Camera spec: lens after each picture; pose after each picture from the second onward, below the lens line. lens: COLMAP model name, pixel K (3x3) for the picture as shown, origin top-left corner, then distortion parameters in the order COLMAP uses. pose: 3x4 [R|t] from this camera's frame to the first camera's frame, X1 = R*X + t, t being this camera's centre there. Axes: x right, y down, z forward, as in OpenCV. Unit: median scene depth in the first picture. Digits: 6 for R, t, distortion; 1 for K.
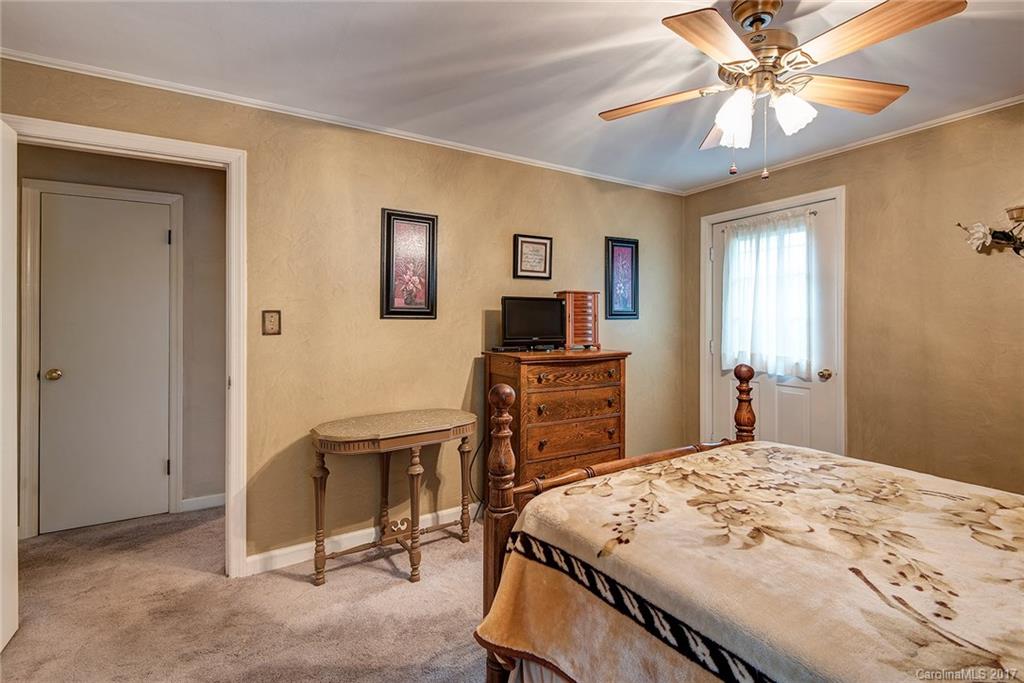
lens RADIAL K [[484.9, 0, 516.7], [0, 484.9, 314.6], [0, 0, 1]] dist [0.027279, -0.019654]
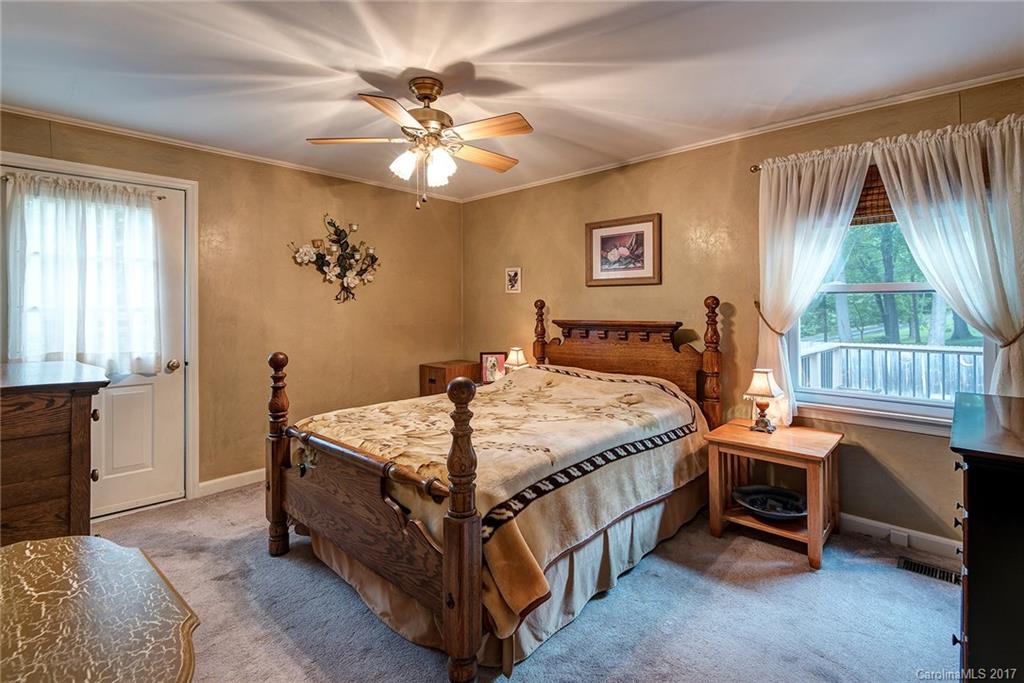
lens RADIAL K [[484.9, 0, 505.9], [0, 484.9, 309.2], [0, 0, 1]] dist [0.027279, -0.019654]
pose [[-0.265239, -0.001585, 0.964182, -0.517362], [-0.005257, 0.999986, 0.000198, 0.005007], [-0.964168, -0.005016, -0.265243, 0.639065]]
